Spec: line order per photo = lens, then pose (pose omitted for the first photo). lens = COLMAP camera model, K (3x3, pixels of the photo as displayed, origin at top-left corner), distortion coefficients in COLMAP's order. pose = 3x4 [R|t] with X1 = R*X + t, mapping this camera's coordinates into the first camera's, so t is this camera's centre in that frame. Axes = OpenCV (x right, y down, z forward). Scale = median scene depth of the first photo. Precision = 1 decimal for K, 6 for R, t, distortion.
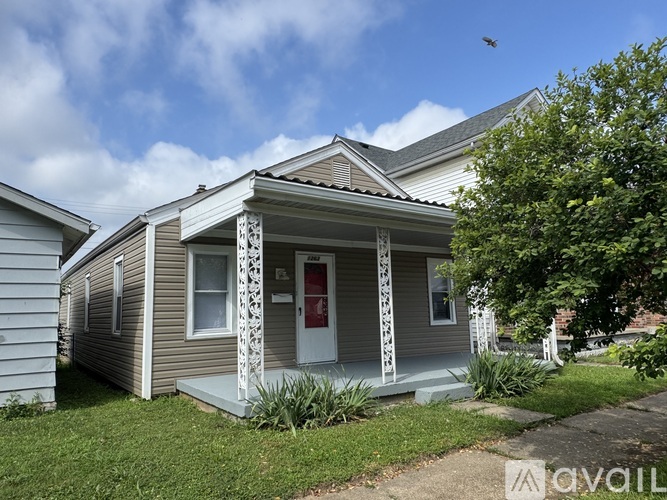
lens RADIAL K [[470.8, 0, 334.8], [0, 470.8, 252.2], [0, 0, 1]] dist [-0.001387, 0.010682]
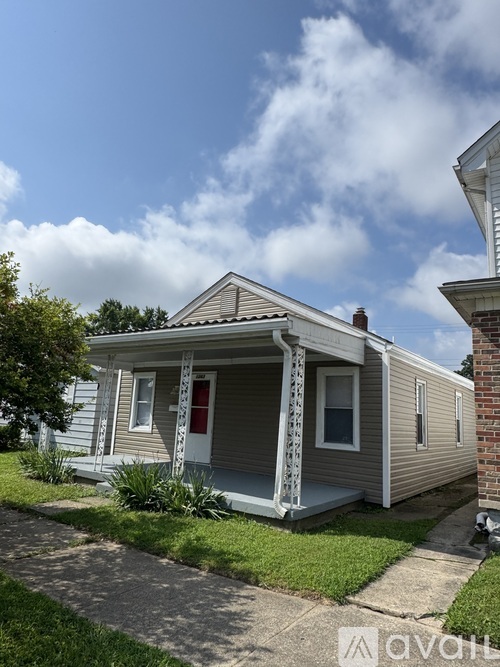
lens RADIAL K [[453.1, 0, 249.6], [0, 453.1, 334.0], [0, 0, 1]] dist [0.001745, 0.000114]
pose [[0.337551, -0.126777, -0.932731, 1.295615], [0.060809, 0.991756, -0.112793, 0.051221], [0.939341, -0.018645, 0.342477, 0.827162]]
